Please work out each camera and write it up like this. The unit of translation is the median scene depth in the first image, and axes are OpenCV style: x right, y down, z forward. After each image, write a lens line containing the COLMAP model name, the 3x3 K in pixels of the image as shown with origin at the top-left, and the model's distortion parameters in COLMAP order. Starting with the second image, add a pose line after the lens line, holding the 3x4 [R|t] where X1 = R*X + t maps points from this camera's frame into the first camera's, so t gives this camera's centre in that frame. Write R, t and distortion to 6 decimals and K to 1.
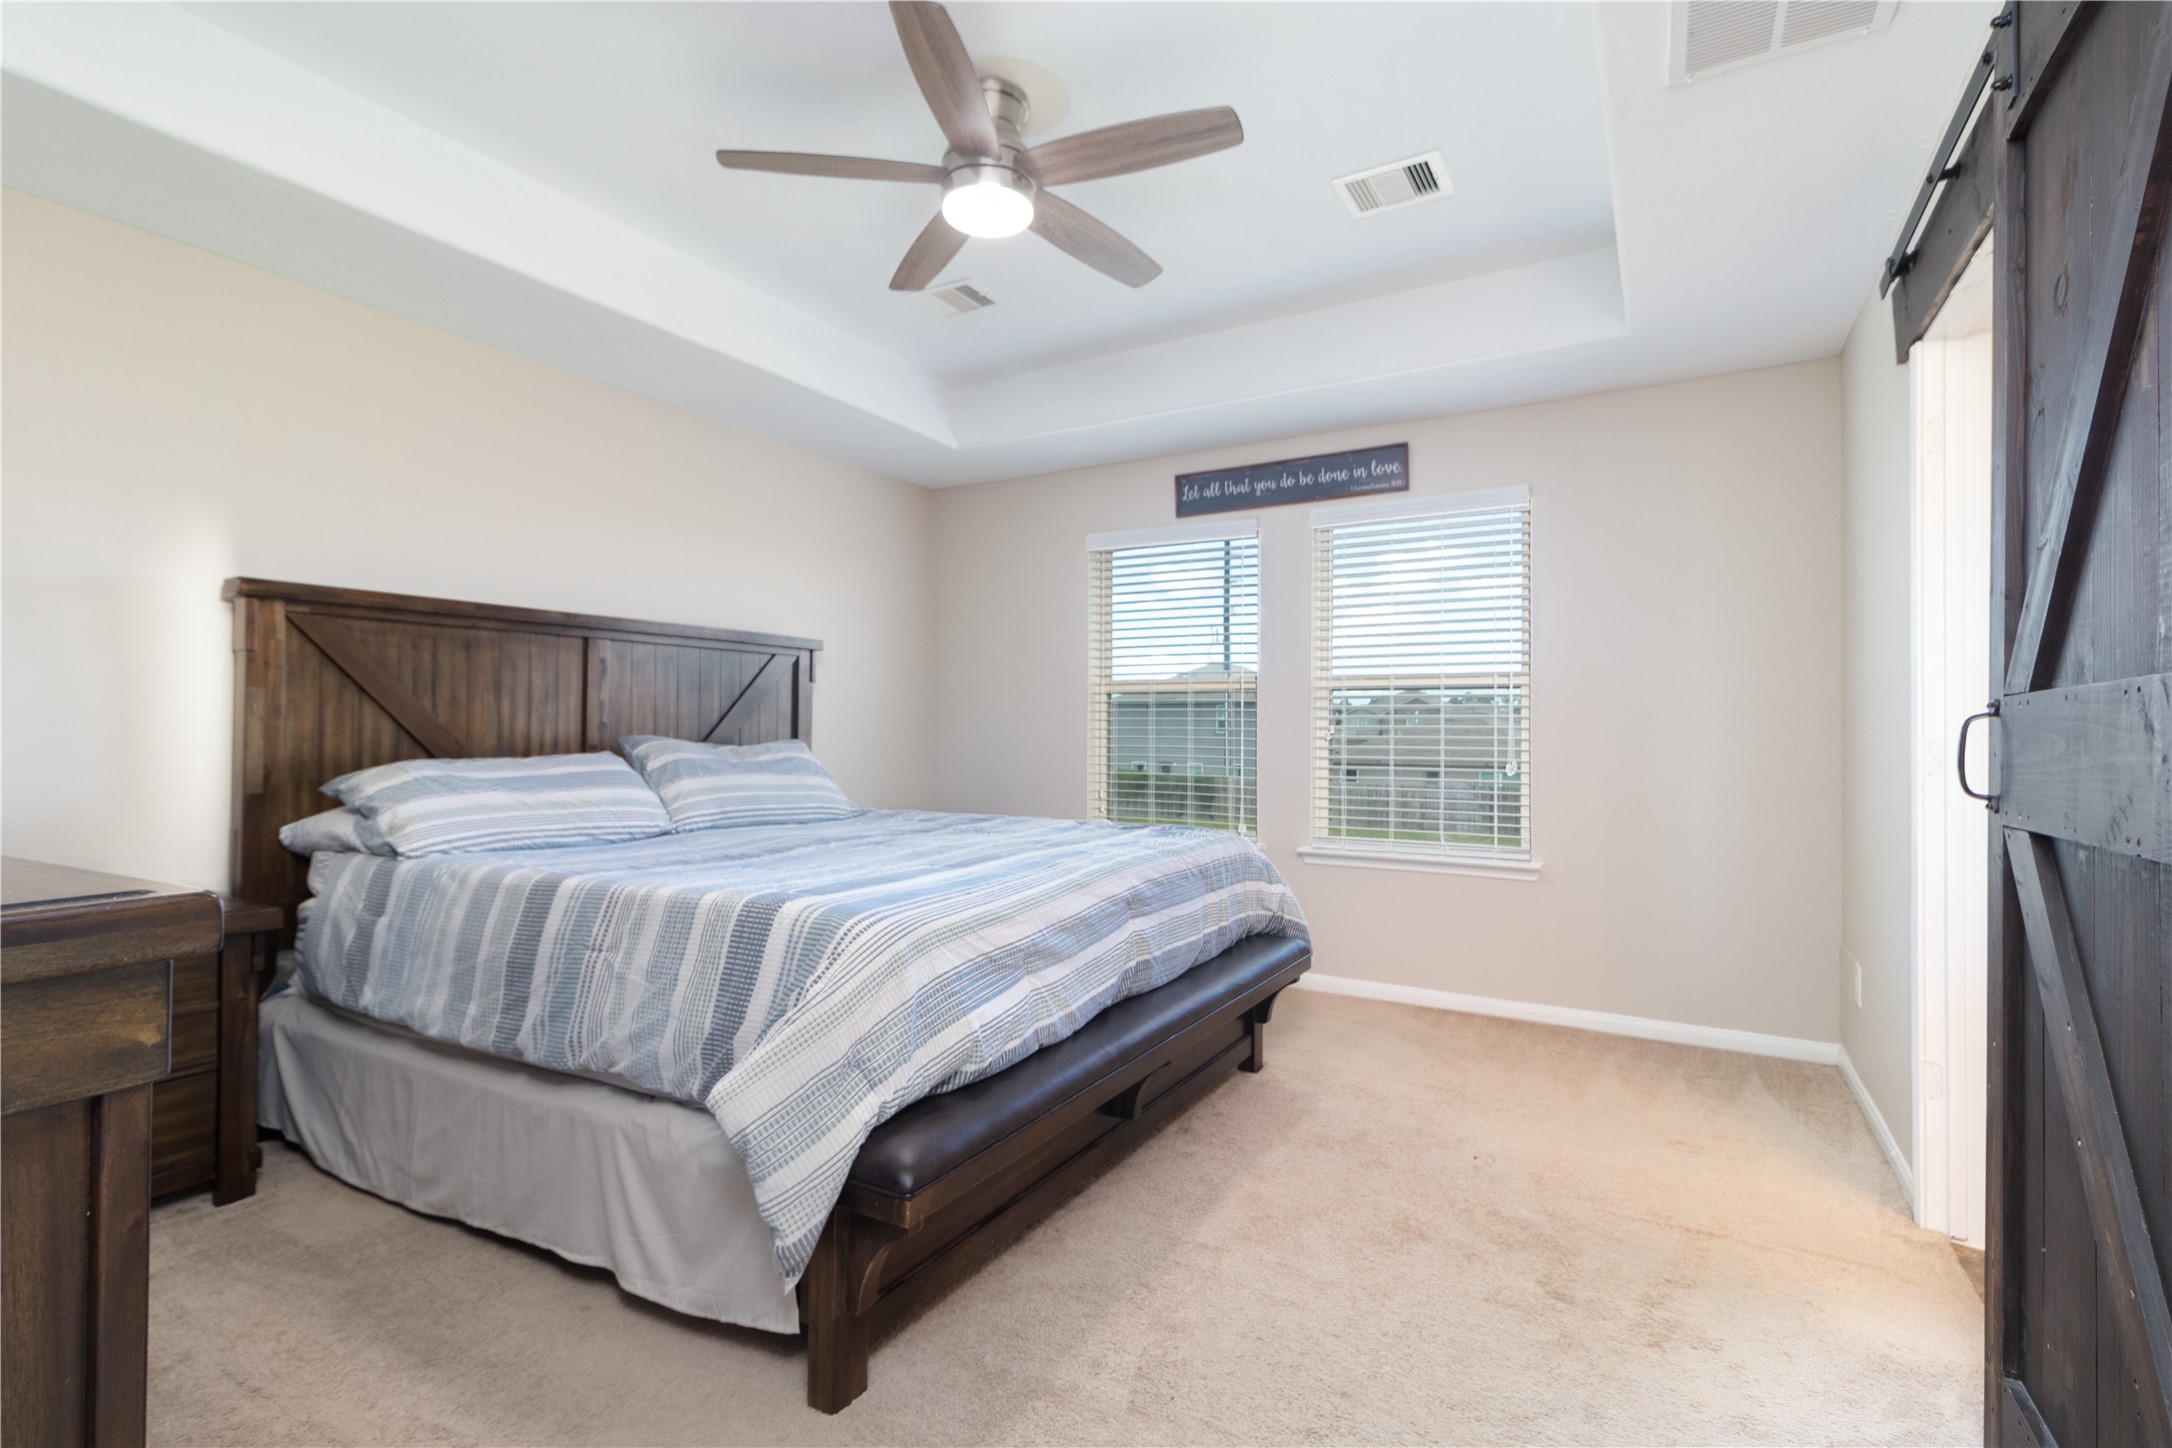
lens RADIAL K [[1002.2, 0, 1072.2], [0, 1002.2, 717.2], [0, 0, 1]] dist [0.002591, -0.000816]
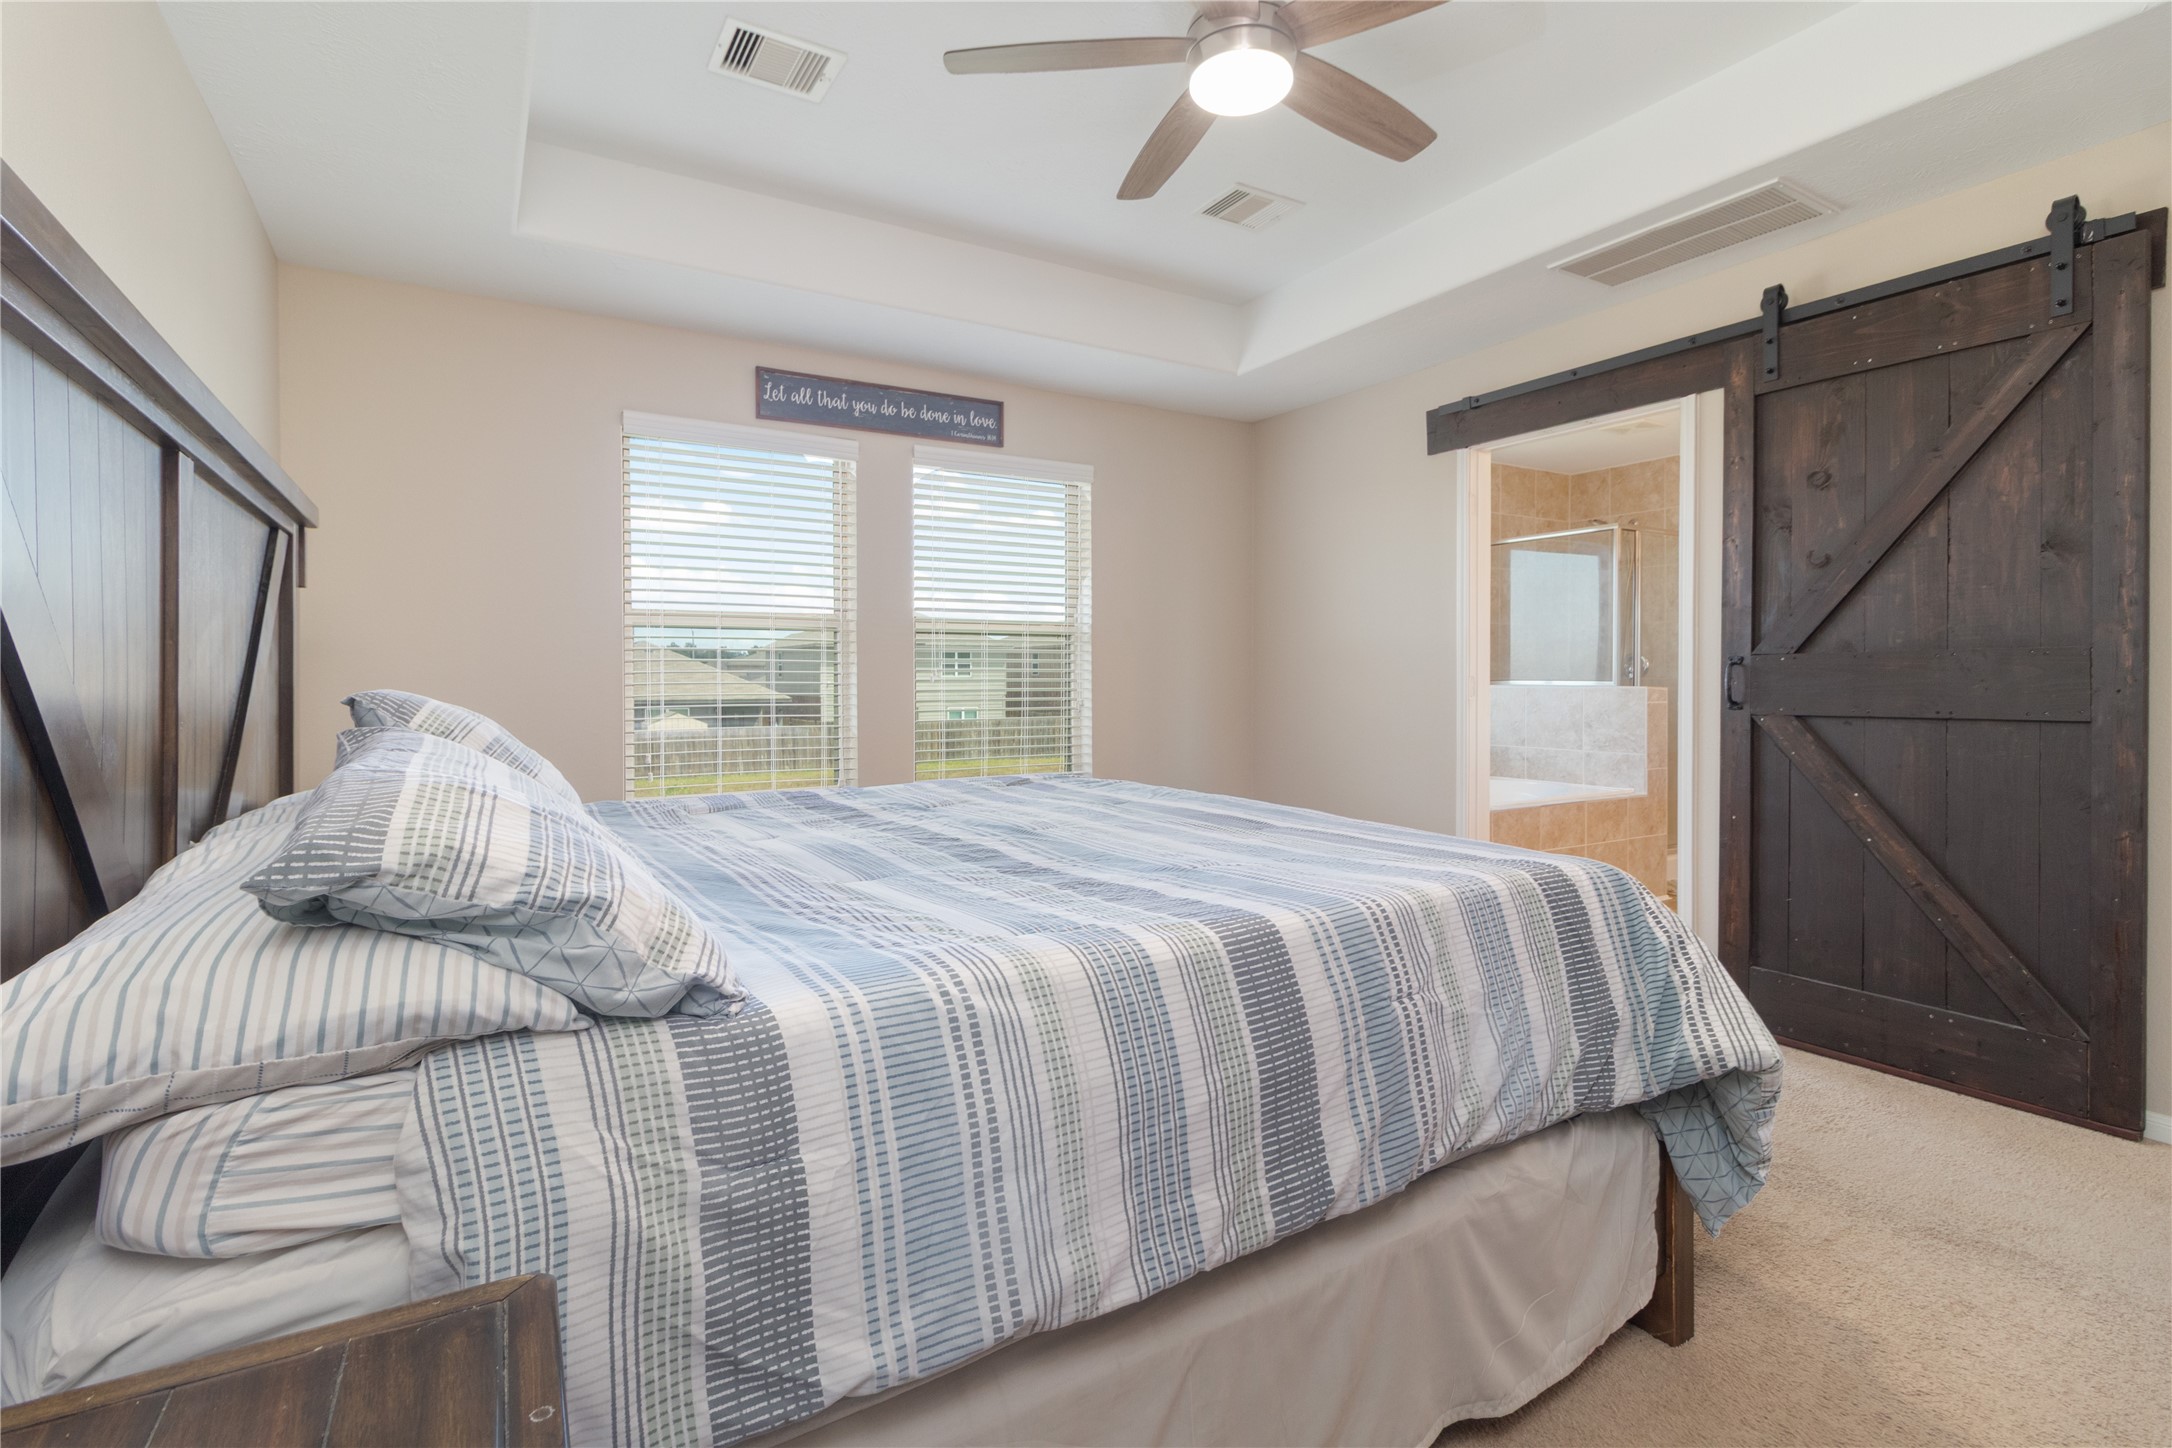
lens RADIAL K [[1002.2, 0, 1067.7], [0, 1002.2, 680.6], [0, 0, 1]] dist [0.002591, -0.000816]
pose [[0.490564, -0.008851, 0.871360, -0.666250], [-0.007539, 0.999868, 0.014401, 0.006131], [-0.871372, -0.013633, 0.490433, 0.494850]]
